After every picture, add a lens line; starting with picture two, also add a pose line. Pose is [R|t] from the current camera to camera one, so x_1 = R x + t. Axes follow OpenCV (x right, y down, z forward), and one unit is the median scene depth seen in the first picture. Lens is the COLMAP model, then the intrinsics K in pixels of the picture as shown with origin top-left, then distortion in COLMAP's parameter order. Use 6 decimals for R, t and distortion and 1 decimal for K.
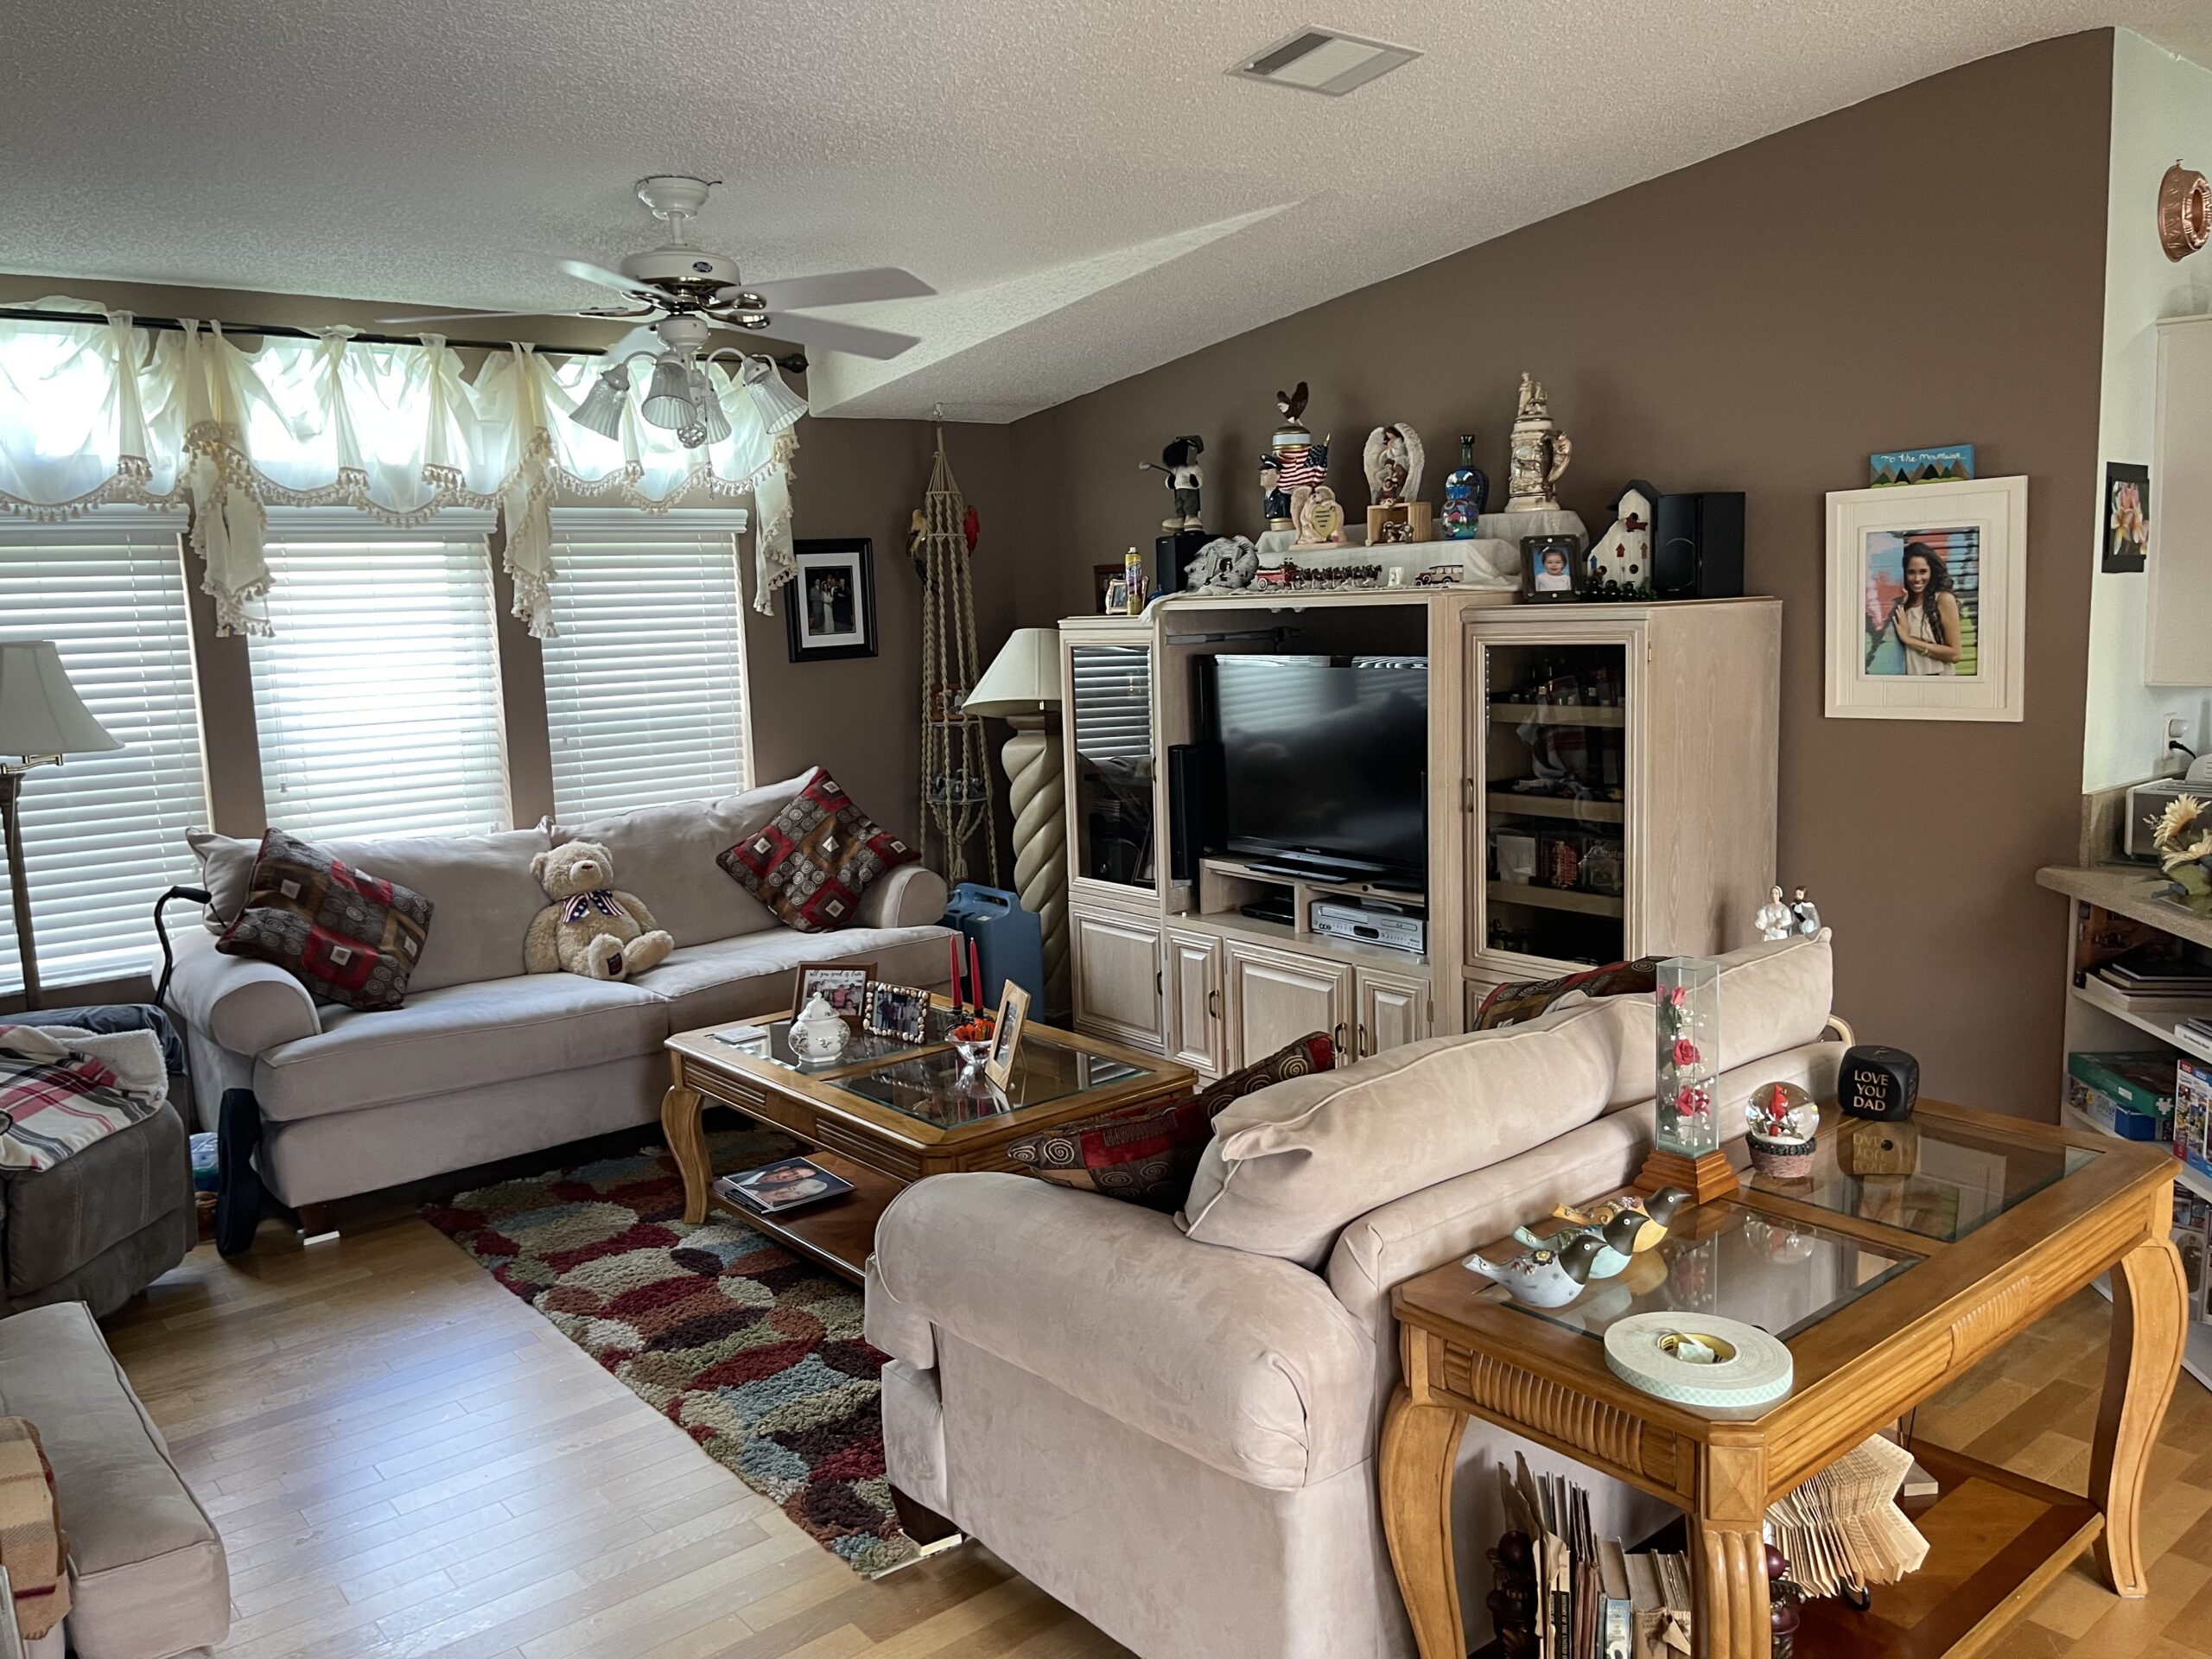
lens RADIAL K [[1635.1, 0, 1106.0], [0, 1635.1, 829.5], [0, 0, 1]] dist [-0.012792, -0.006388]
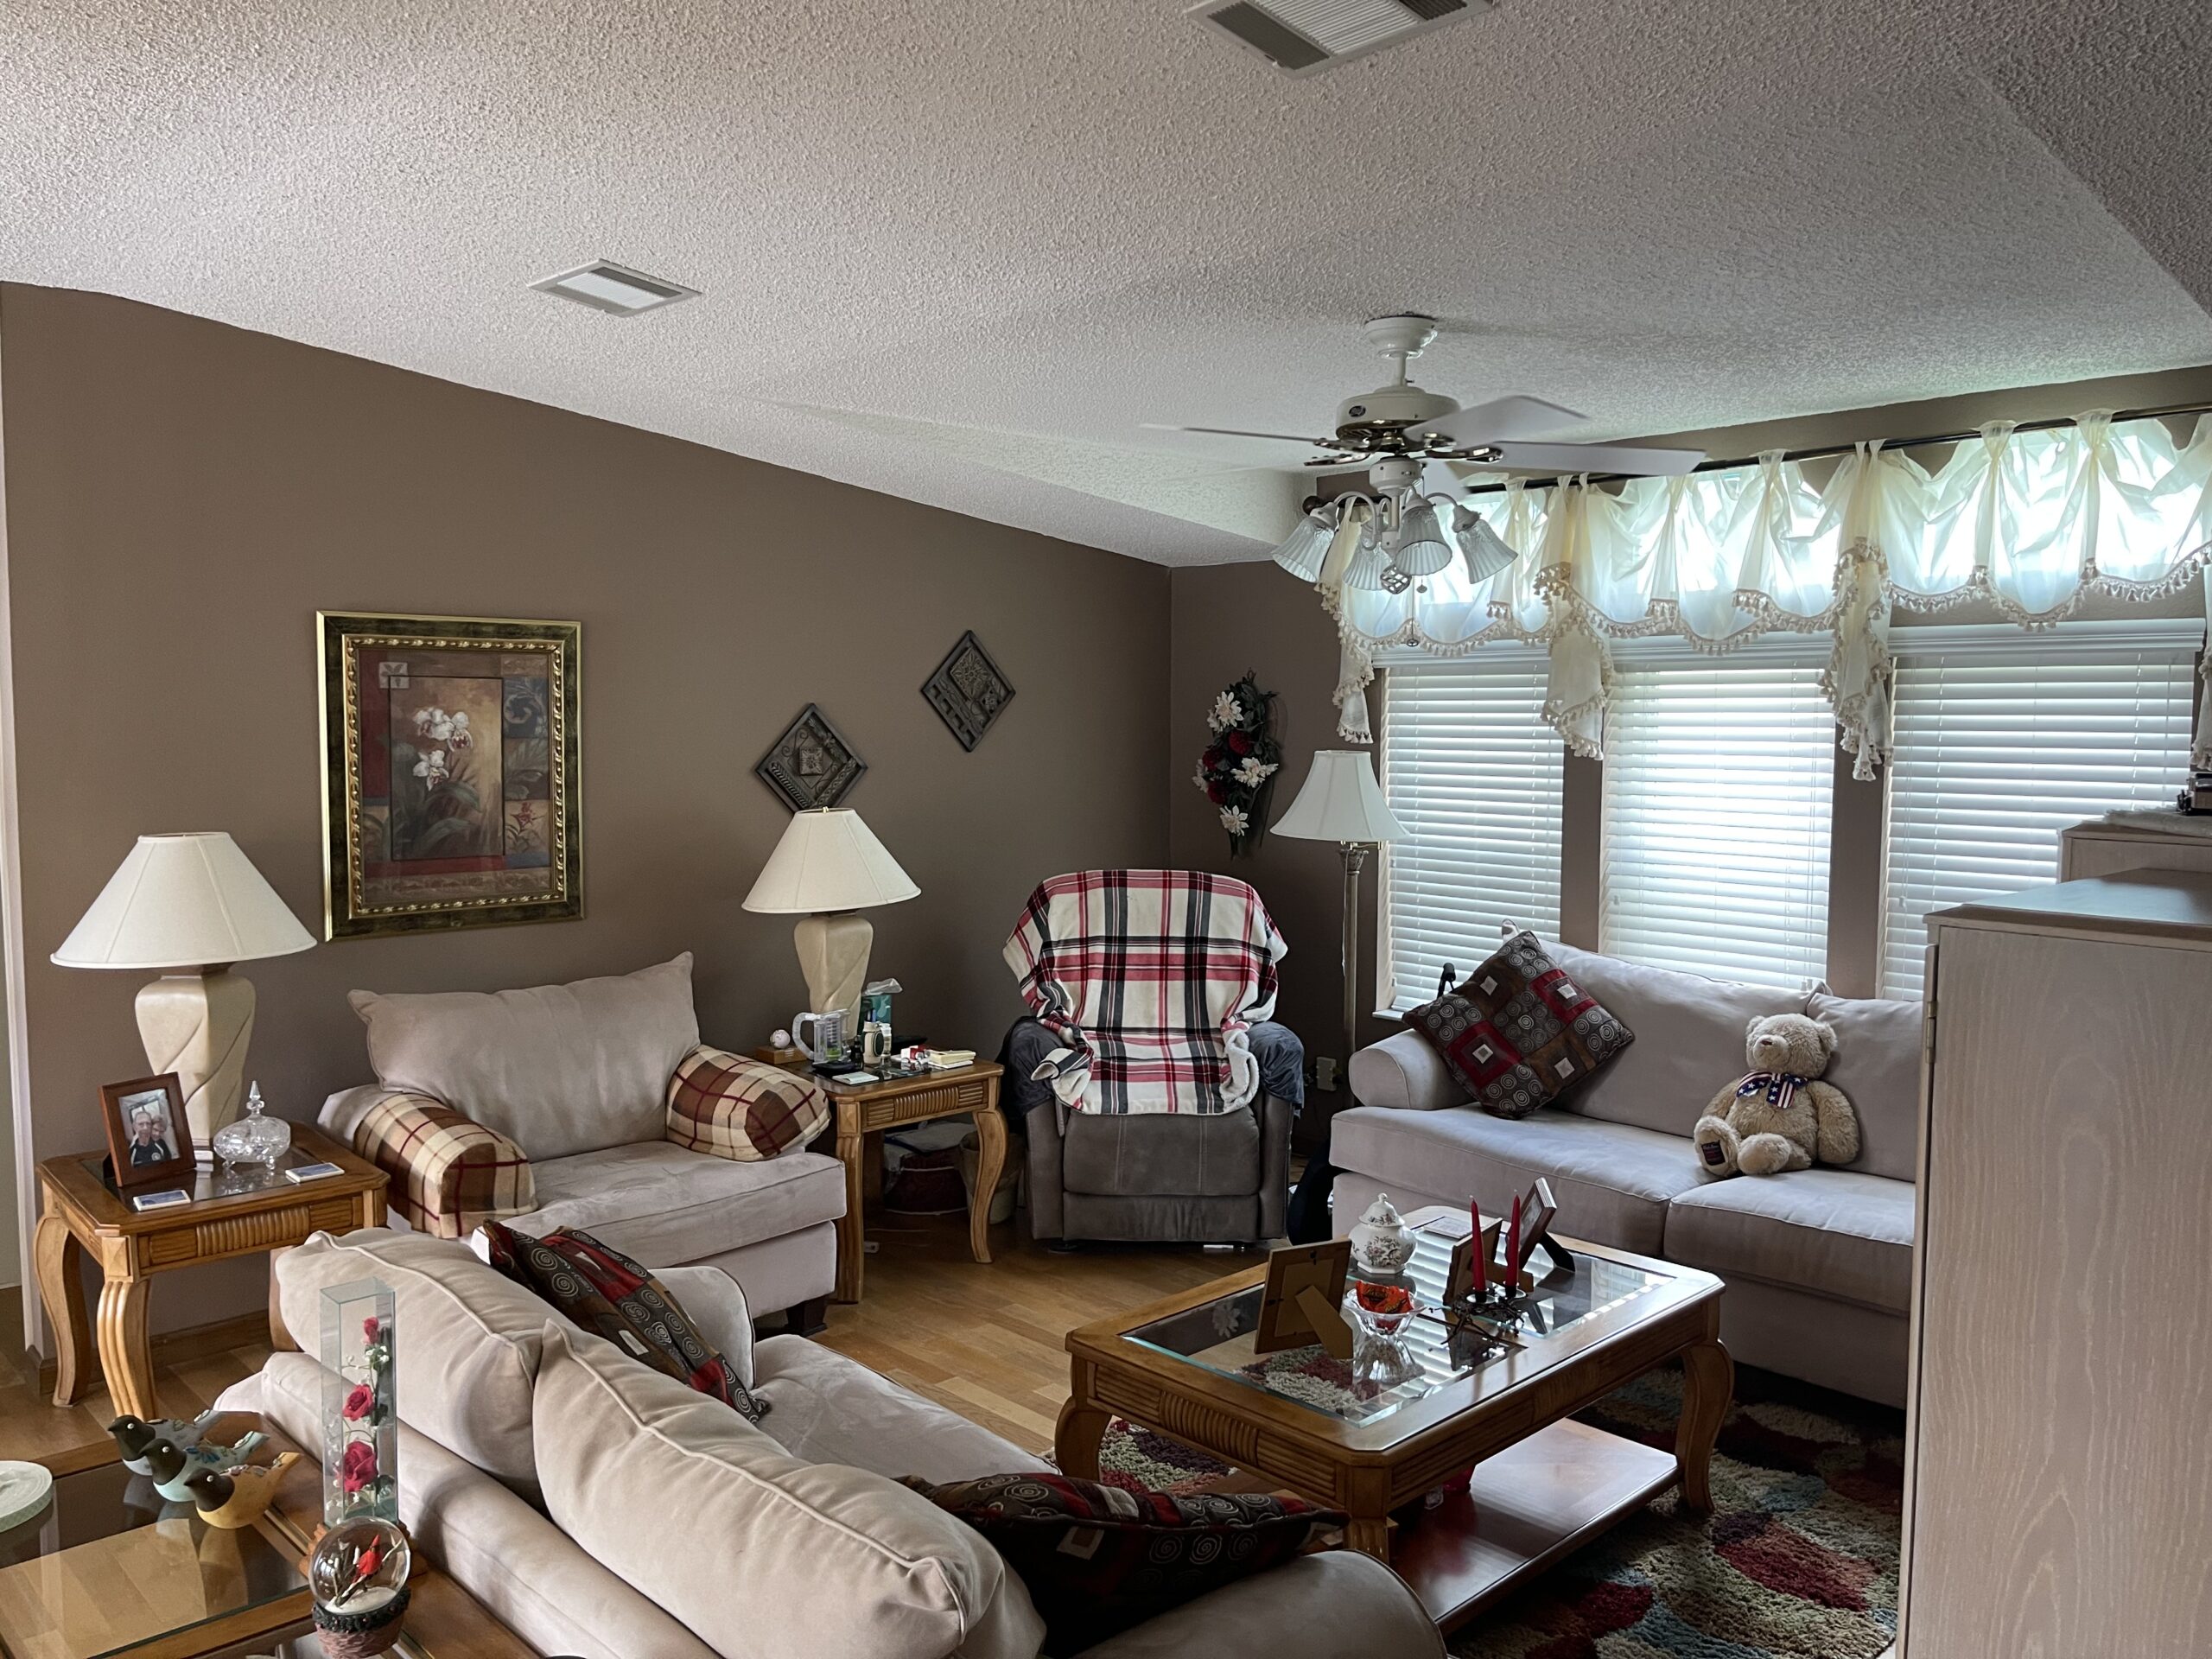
lens RADIAL K [[1635.1, 0, 1106.0], [0, 1635.1, 829.5], [0, 0, 1]] dist [-0.012792, -0.006388]
pose [[0.082015, 0.098692, -0.991733, 0.510052], [-0.148186, 0.985231, 0.085790, -0.112680], [0.985553, 0.139925, 0.095428, 0.564367]]
